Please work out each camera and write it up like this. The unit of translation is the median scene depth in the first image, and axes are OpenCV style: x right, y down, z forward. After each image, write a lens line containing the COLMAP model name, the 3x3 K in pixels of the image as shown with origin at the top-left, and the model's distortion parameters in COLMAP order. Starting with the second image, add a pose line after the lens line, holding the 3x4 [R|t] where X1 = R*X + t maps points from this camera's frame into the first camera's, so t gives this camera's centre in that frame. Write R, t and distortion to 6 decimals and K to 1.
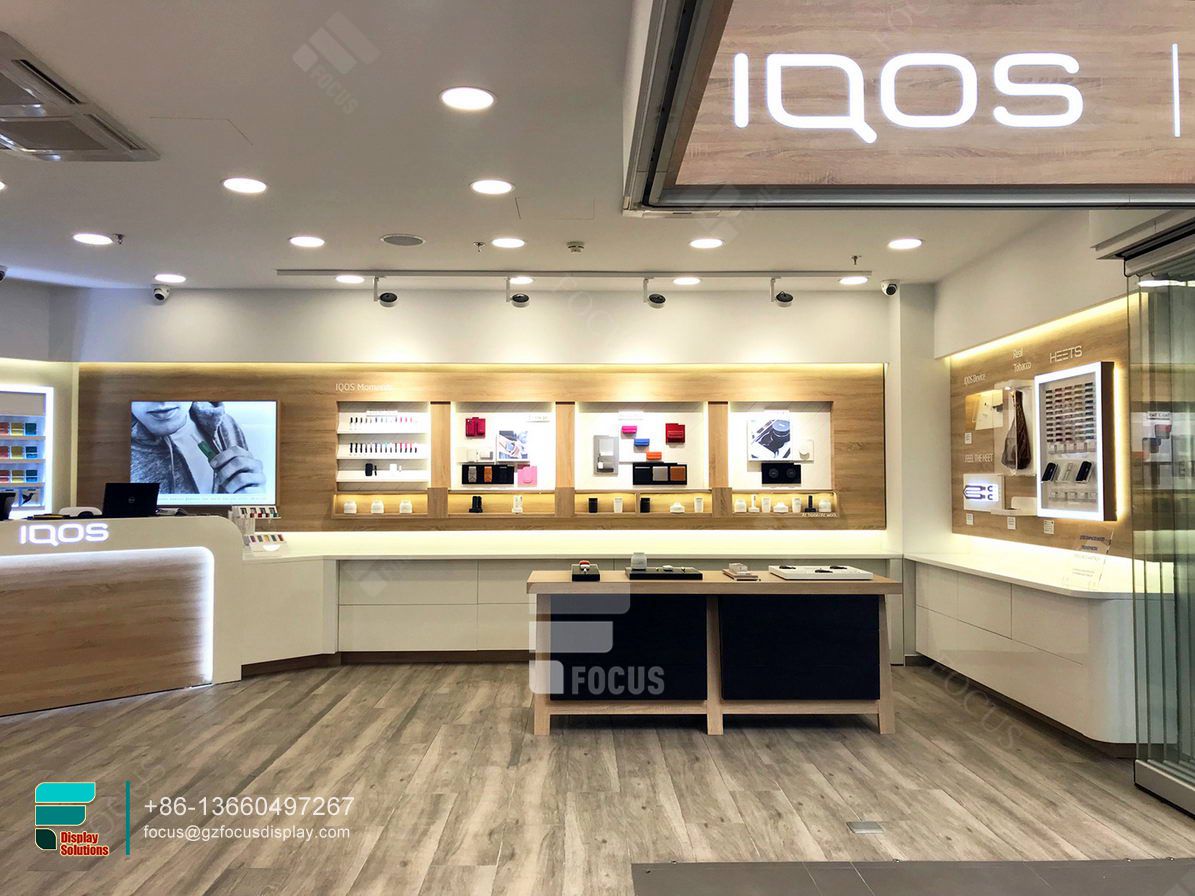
lens RADIAL K [[1016.3, 0, 595.8], [0, 1016.3, 446.8], [0, 0, 1]] dist [0.001938, -0.021212]
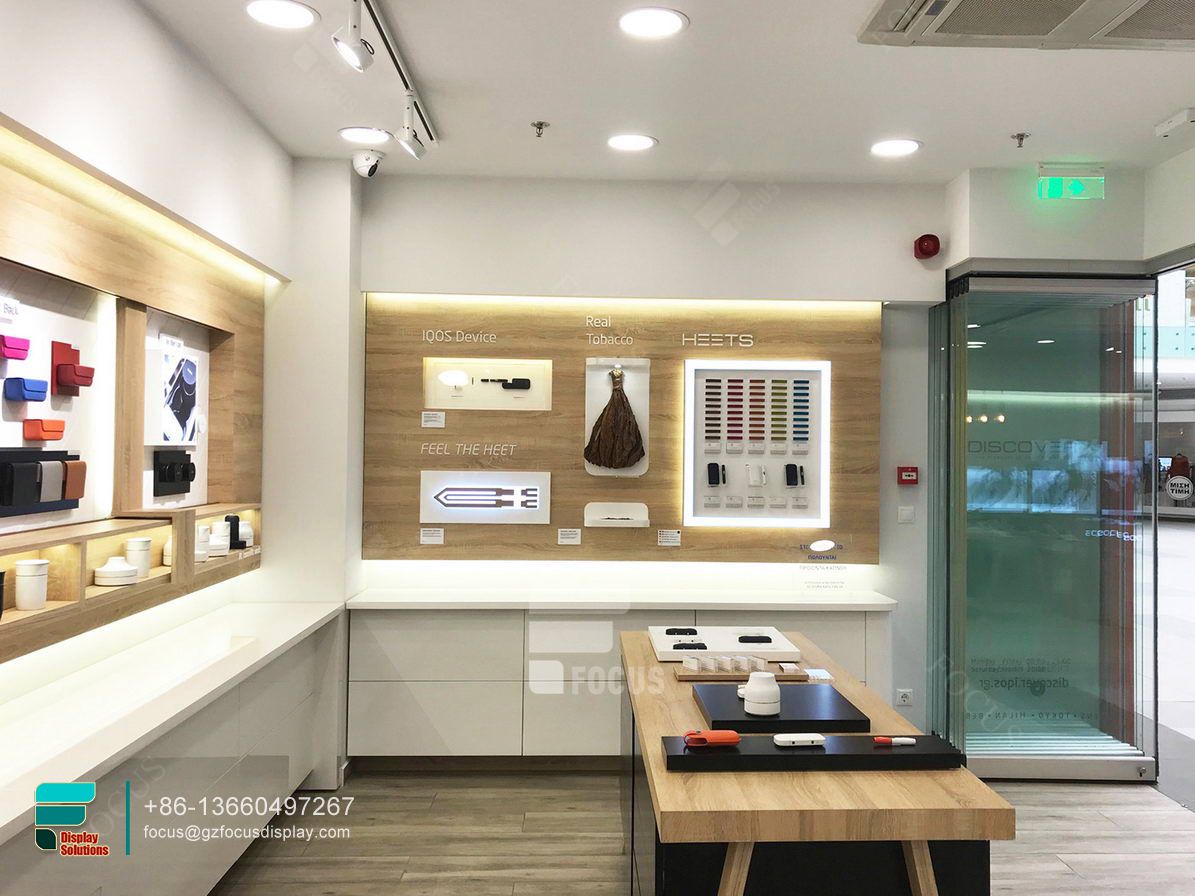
lens RADIAL K [[1016.3, 0, 597.6], [0, 1016.3, 440.7], [0, 0, 1]] dist [0.001938, -0.021212]
pose [[-0.004123, 0.008977, 0.999951, -0.447502], [-0.046481, 0.998877, -0.009159, 0.009367], [-0.998911, -0.046517, -0.003702, 1.194824]]
